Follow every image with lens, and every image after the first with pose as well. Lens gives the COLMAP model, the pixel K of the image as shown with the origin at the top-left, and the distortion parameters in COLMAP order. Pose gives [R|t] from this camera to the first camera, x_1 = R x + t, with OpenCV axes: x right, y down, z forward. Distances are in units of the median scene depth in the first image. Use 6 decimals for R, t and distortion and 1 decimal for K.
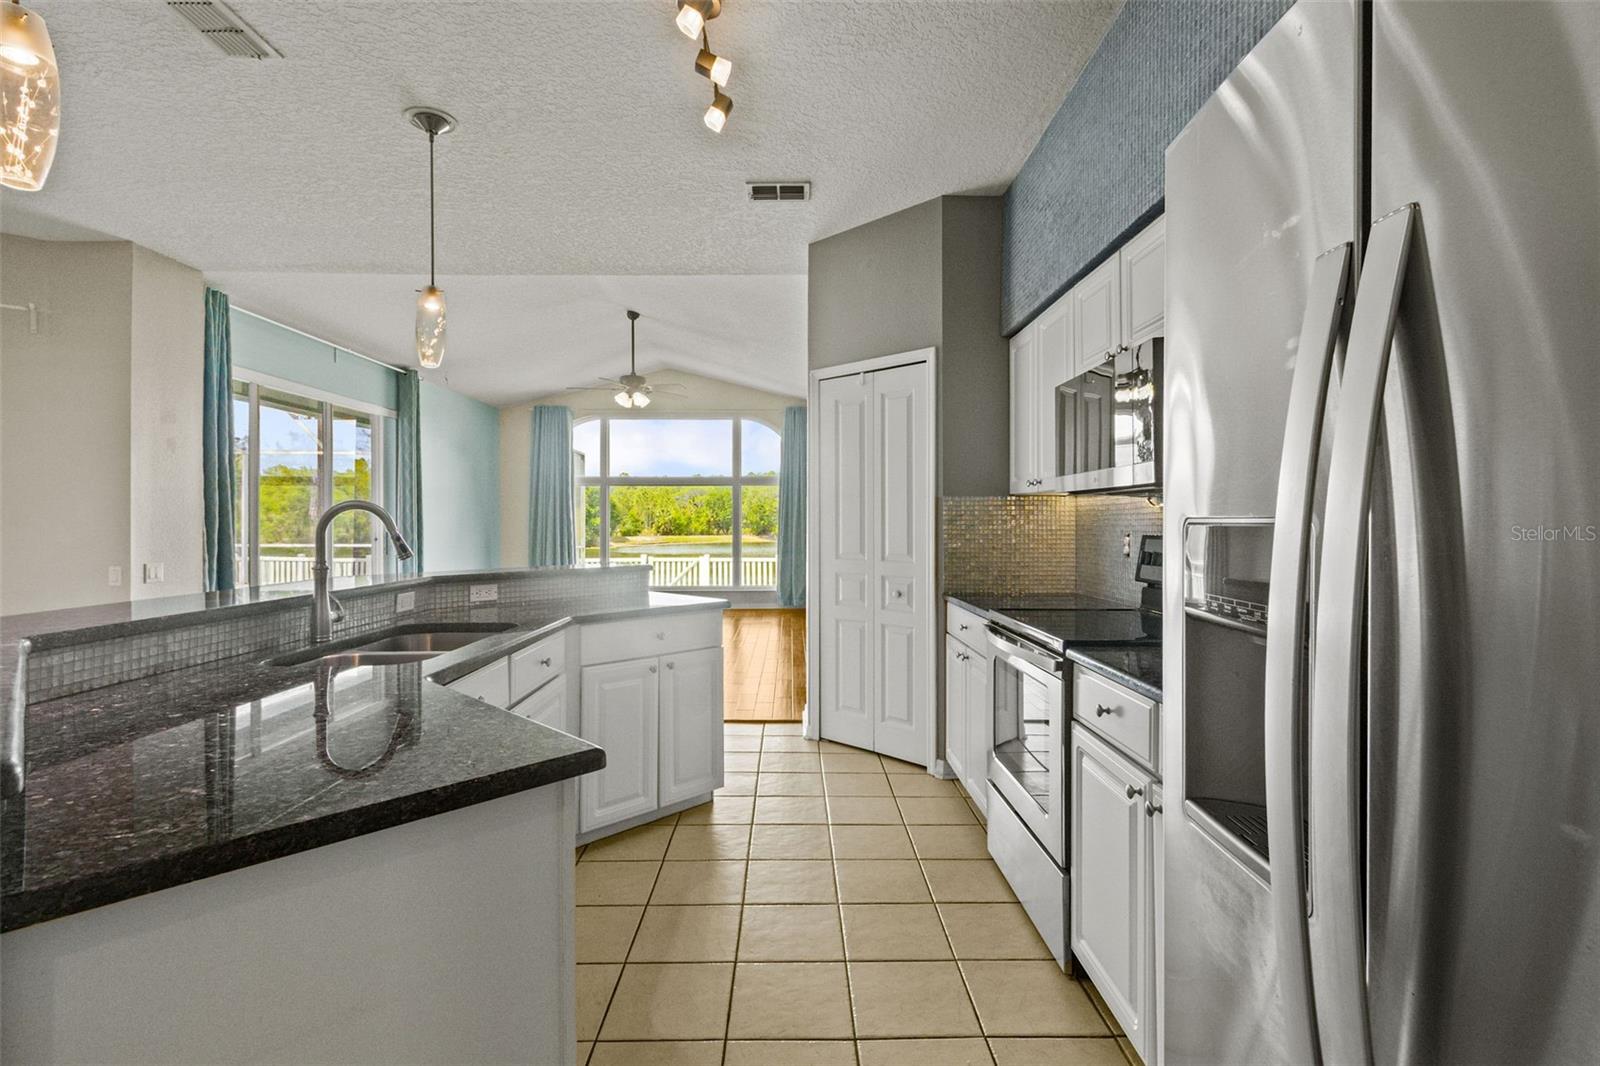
lens RADIAL K [[731.2, 0, 795.7], [0, 731.2, 530.2], [0, 0, 1]] dist [0.008372, -0.001301]
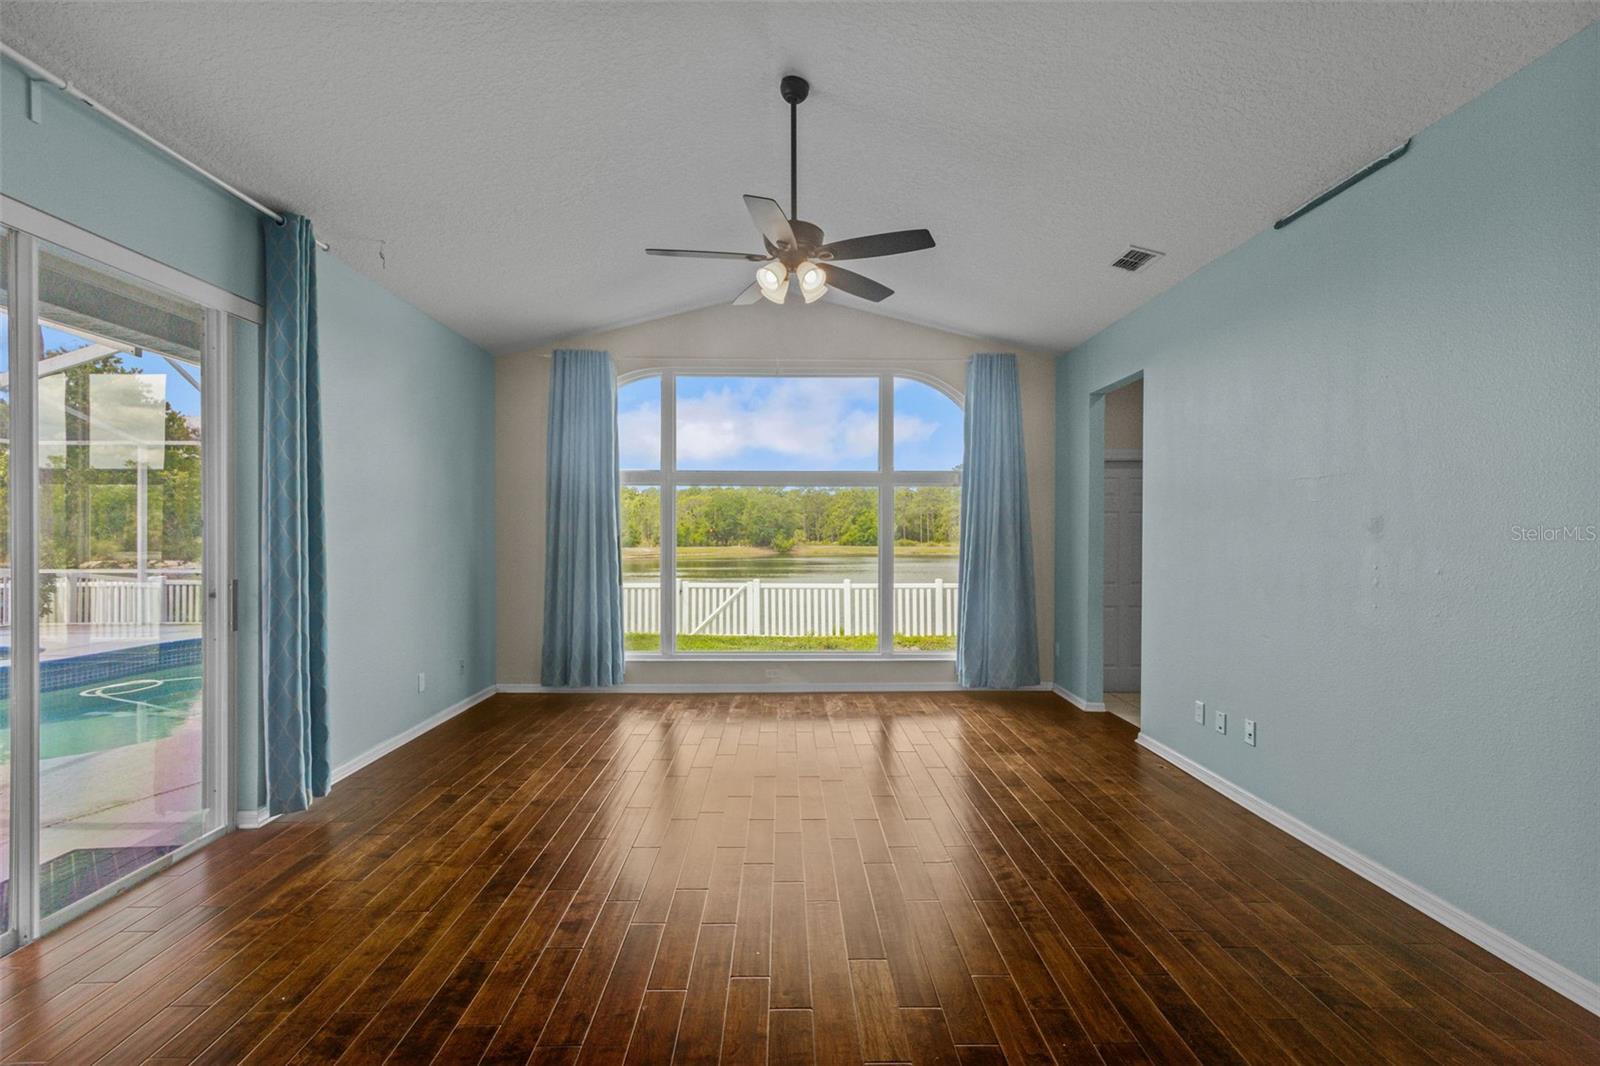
lens RADIAL K [[720.9, 0, 788.0], [0, 720.9, 532.8], [0, 0, 1]] dist [0.008969, -0.000376]
pose [[0.999999, 0.001407, -0.000714, -0.172966], [-0.001415, 0.999935, -0.011274, -0.016227], [0.000699, 0.011275, 0.999936, 0.431908]]
